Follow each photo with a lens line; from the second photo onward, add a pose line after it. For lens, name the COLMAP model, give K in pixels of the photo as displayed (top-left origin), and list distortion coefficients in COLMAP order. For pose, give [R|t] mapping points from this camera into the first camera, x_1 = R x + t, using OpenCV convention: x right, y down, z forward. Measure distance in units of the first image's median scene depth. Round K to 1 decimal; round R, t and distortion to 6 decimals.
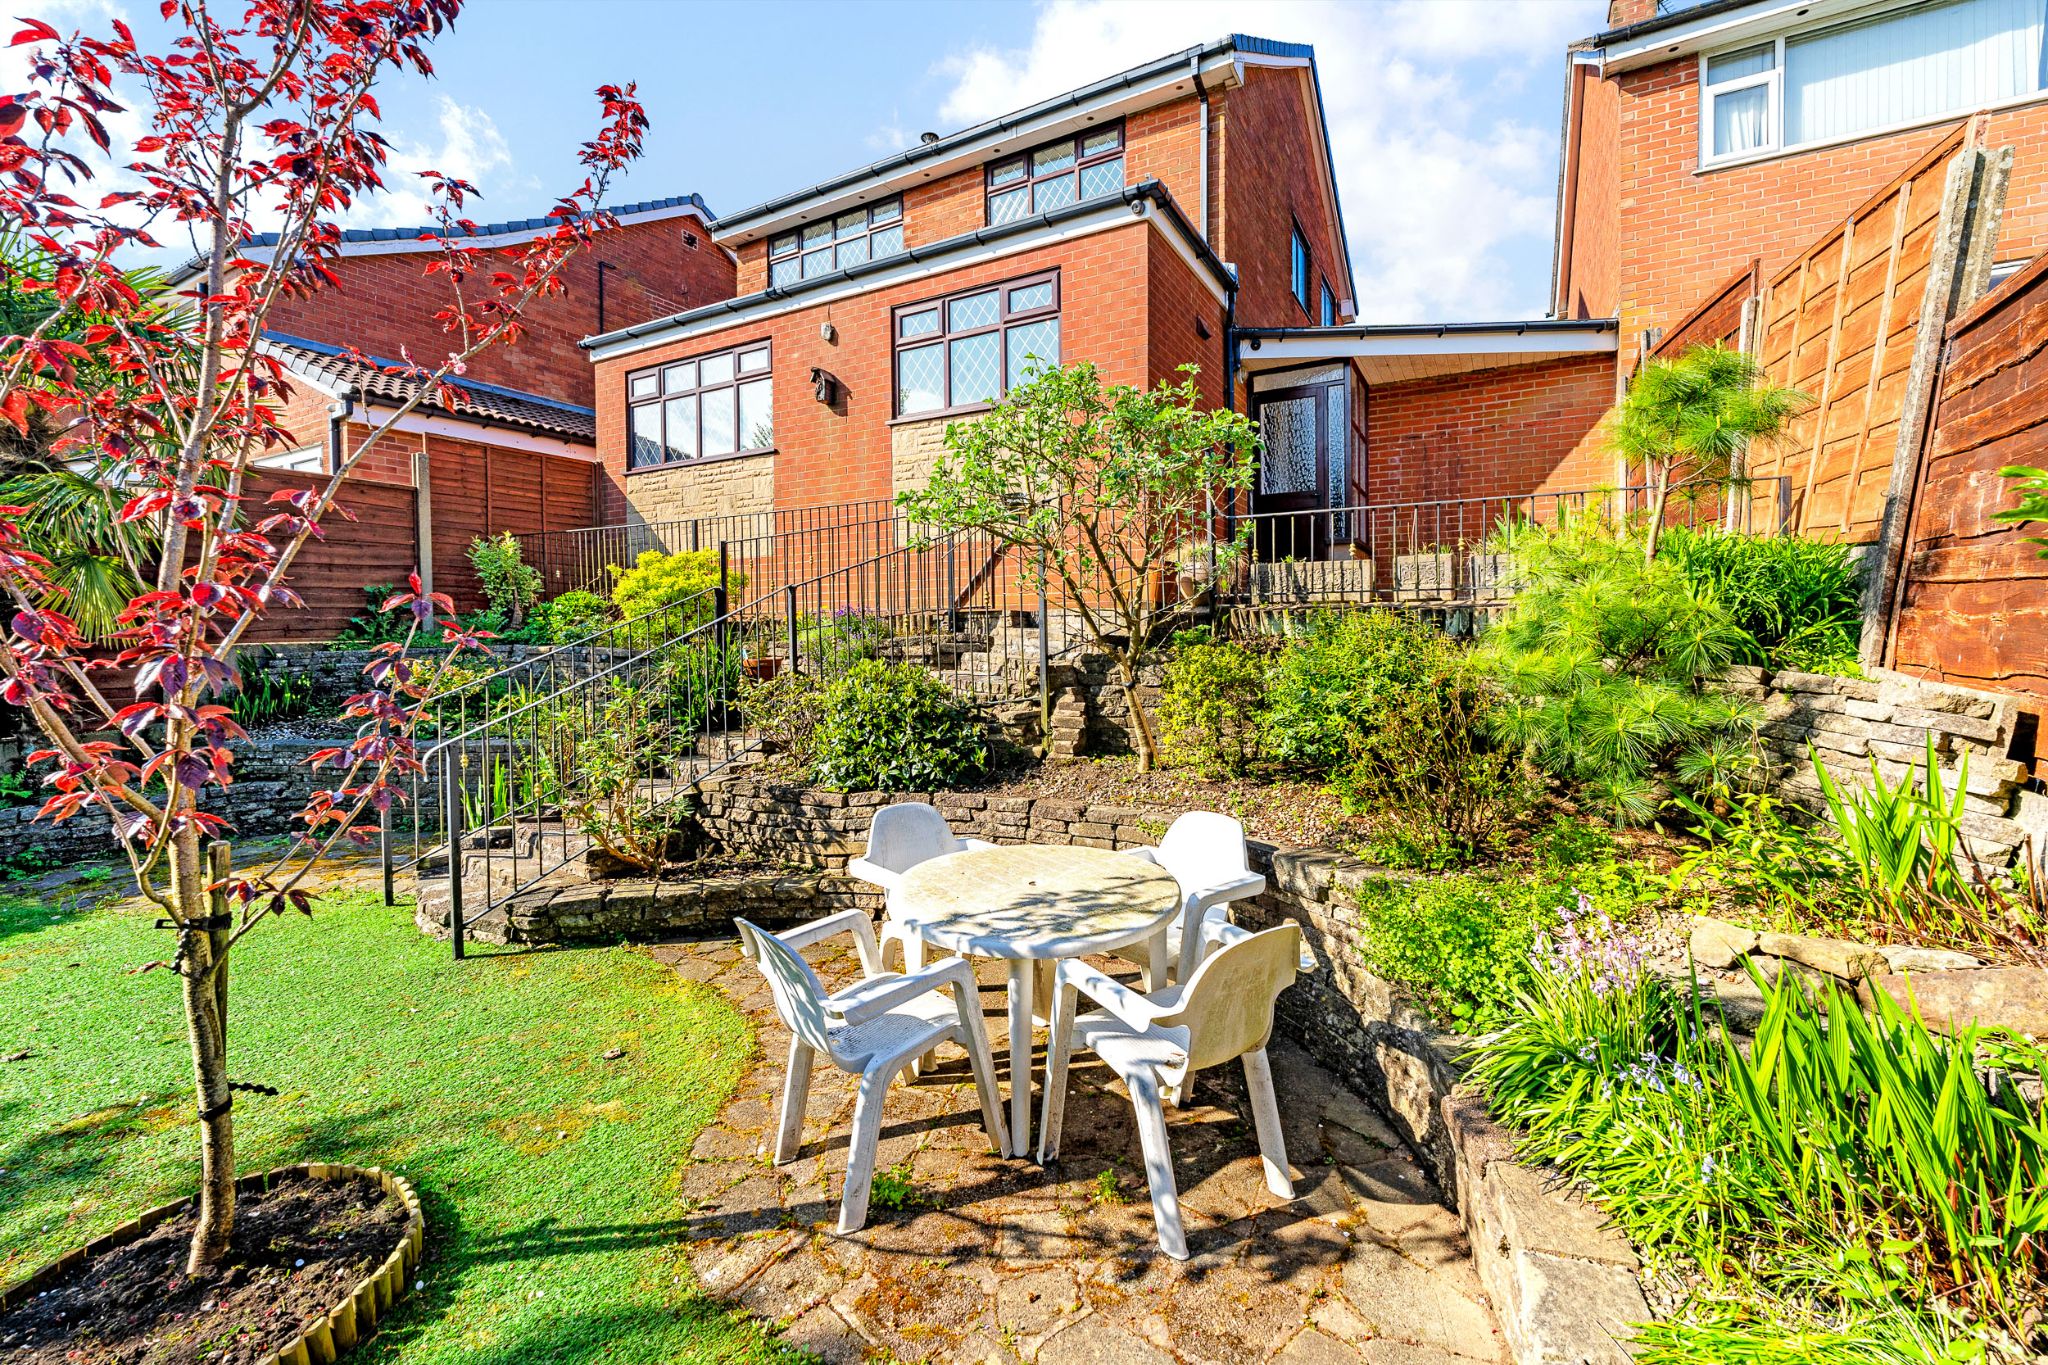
lens RADIAL K [[845.3, 0, 1018.1], [0, 845.3, 644.0], [0, 0, 1]] dist [0.000049, -0.001170]
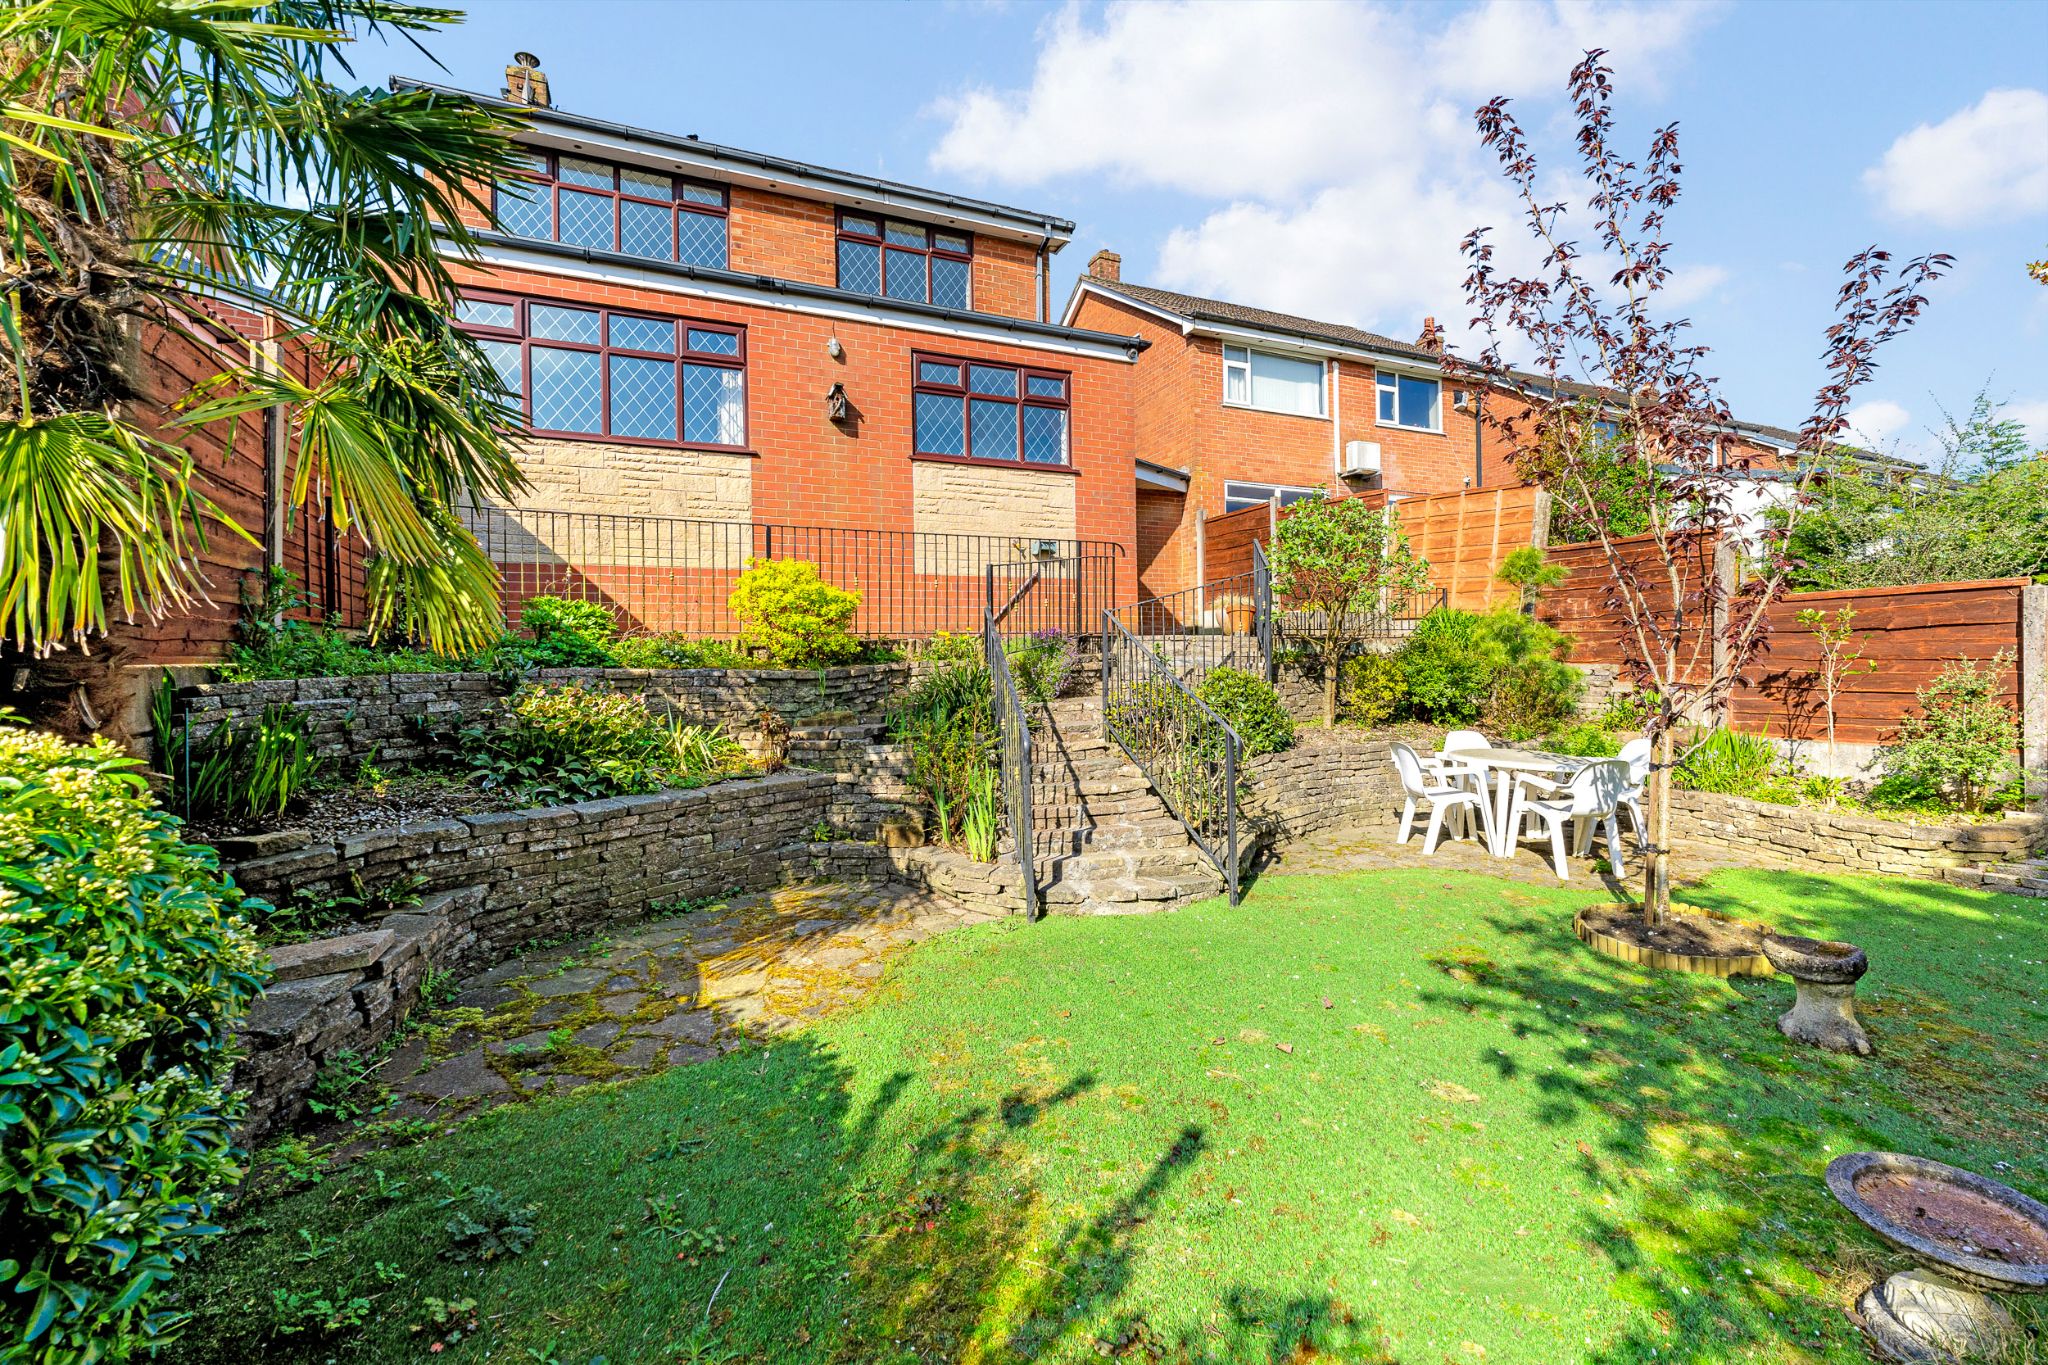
lens RADIAL K [[845.3, 0, 1025.1], [0, 845.3, 670.5], [0, 0, 1]] dist [0.000049, -0.001170]
pose [[0.600636, -0.010028, 0.799460, -0.874343], [0.022100, 0.999748, -0.004063, 0.014173], [-0.799217, 0.020109, 0.600706, 0.239953]]
